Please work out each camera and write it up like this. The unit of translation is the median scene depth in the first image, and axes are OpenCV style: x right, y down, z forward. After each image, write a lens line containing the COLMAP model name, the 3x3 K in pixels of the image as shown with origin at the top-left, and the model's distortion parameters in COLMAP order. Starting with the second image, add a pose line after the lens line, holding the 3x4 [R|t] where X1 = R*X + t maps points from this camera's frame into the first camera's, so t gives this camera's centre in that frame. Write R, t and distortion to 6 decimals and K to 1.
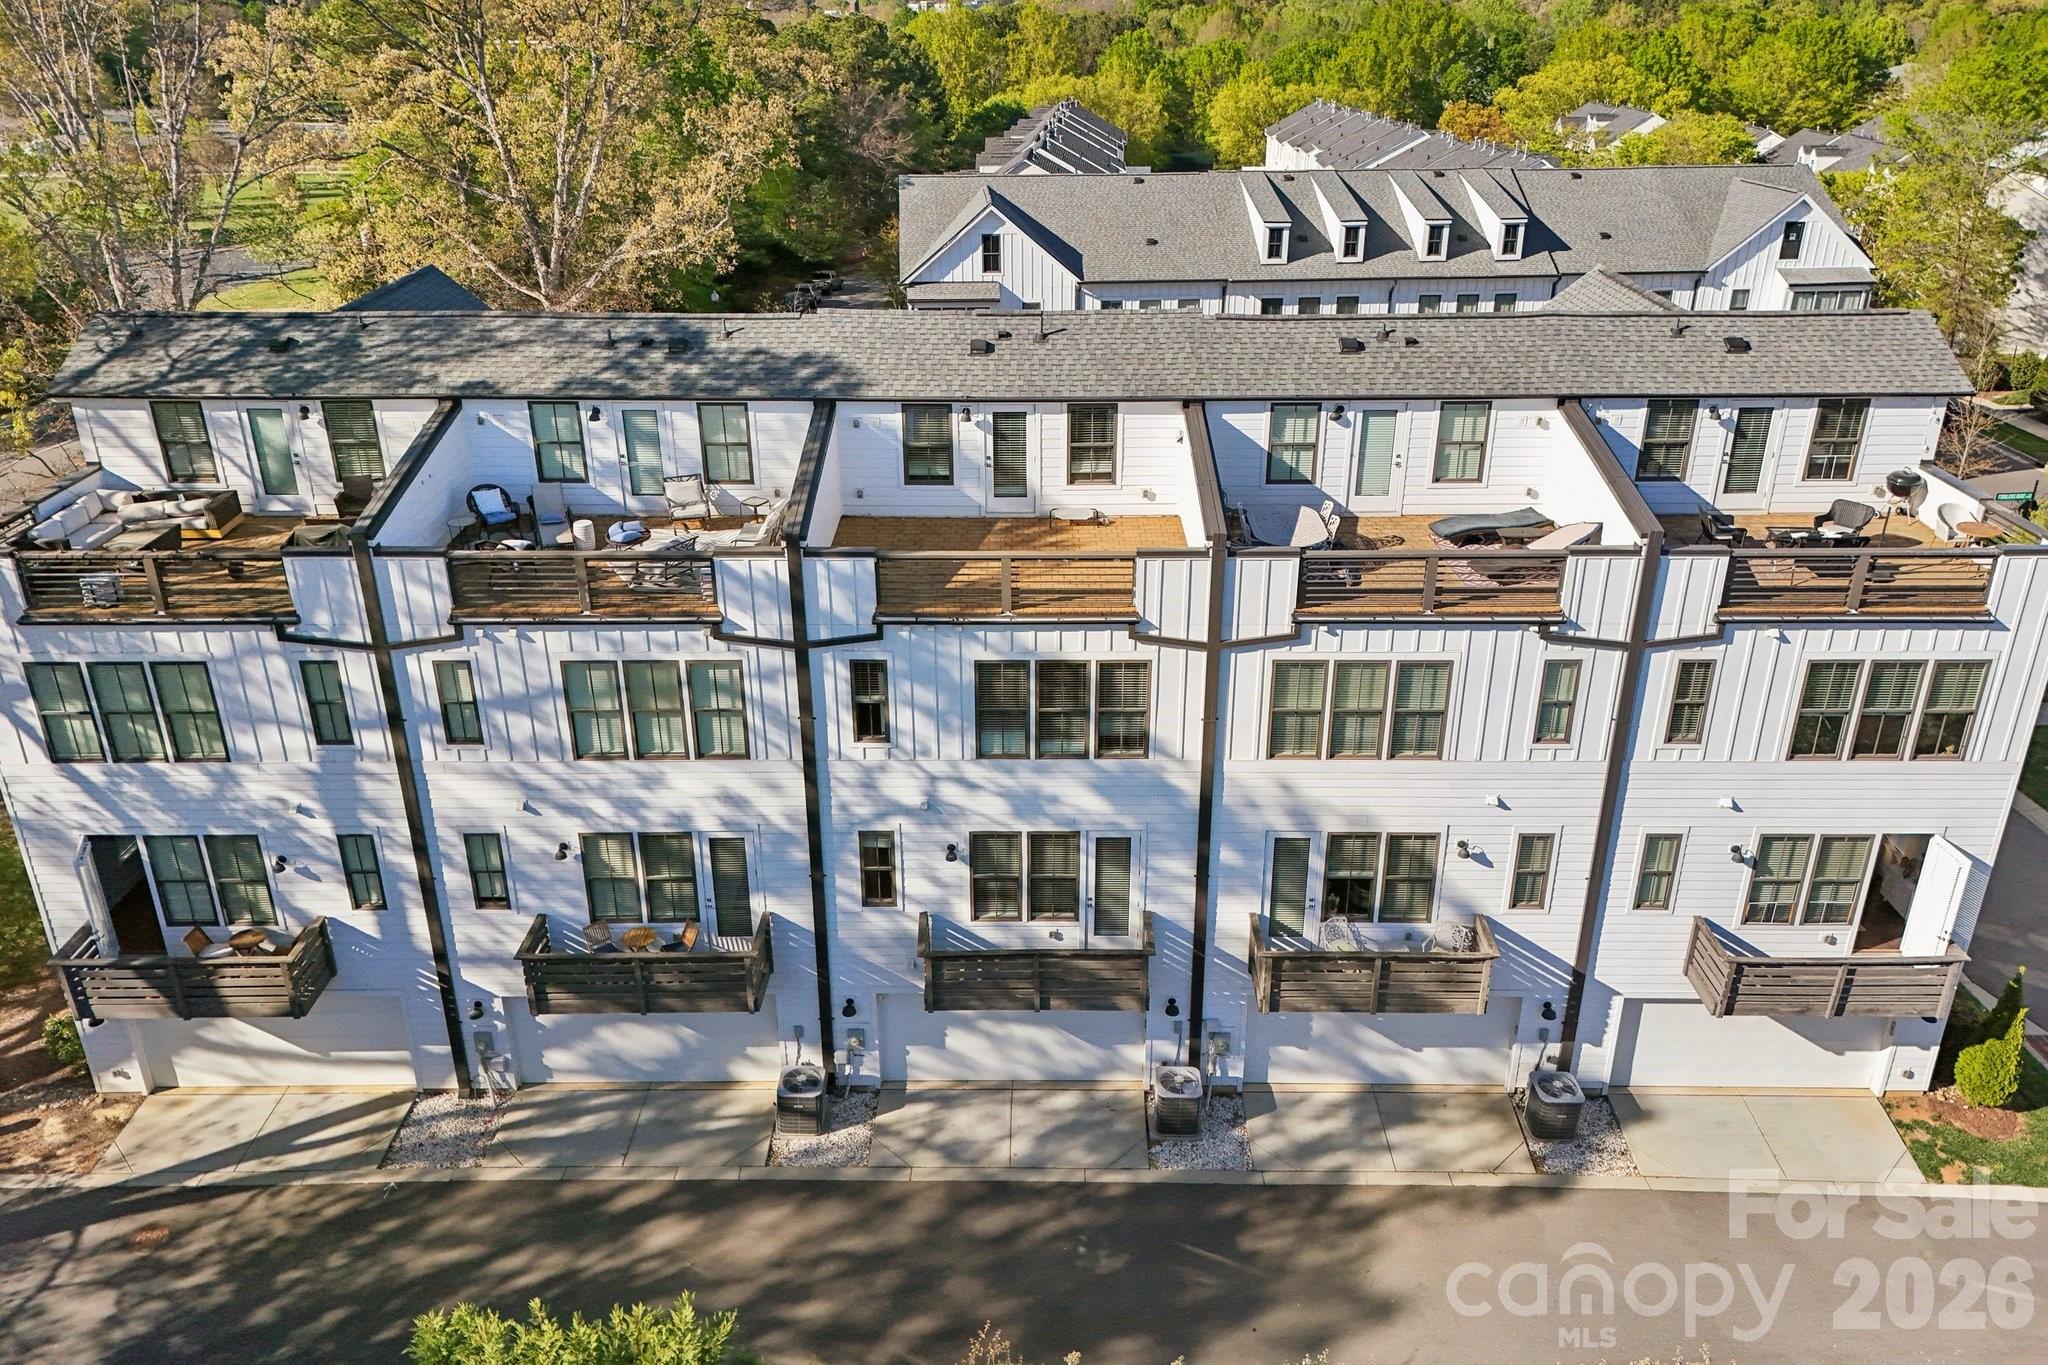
lens RADIAL K [[1535.4, 0, 1021.8], [0, 1535.4, 690.6], [0, 0, 1]] dist [0.078330, -0.106318]
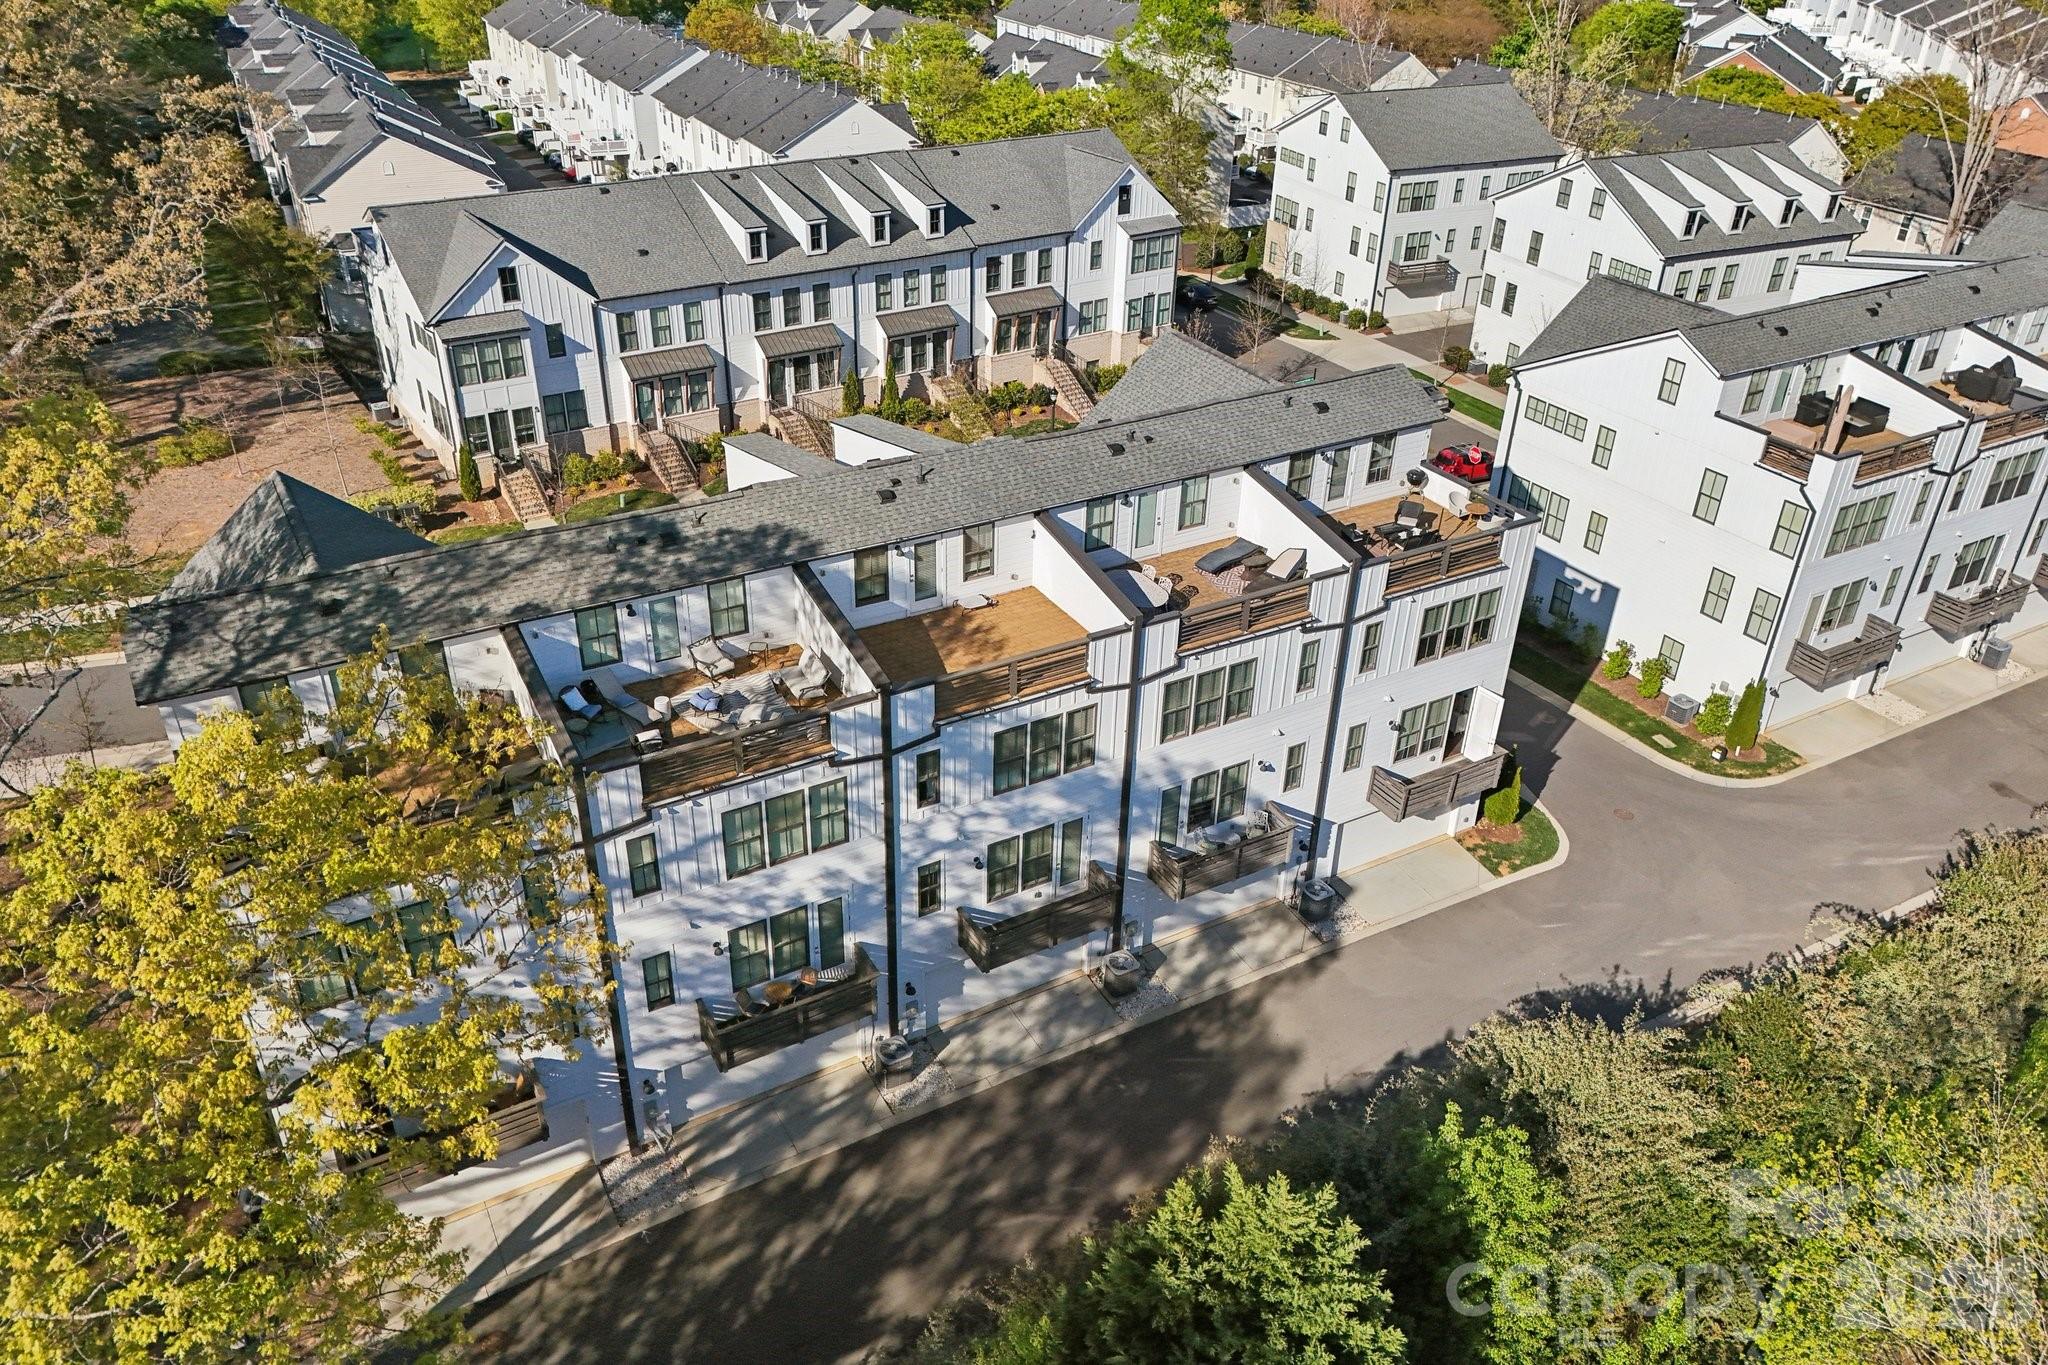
lens RADIAL K [[1501.2, 0, 1016.5], [0, 1501.2, 684.5], [0, 0, 1]] dist [0.033859, -0.006822]
pose [[0.866242, -0.239718, 0.438361, -0.568711], [0.191919, 0.969718, 0.151042, -0.251376], [-0.461294, -0.046710, 0.886017, -0.231192]]
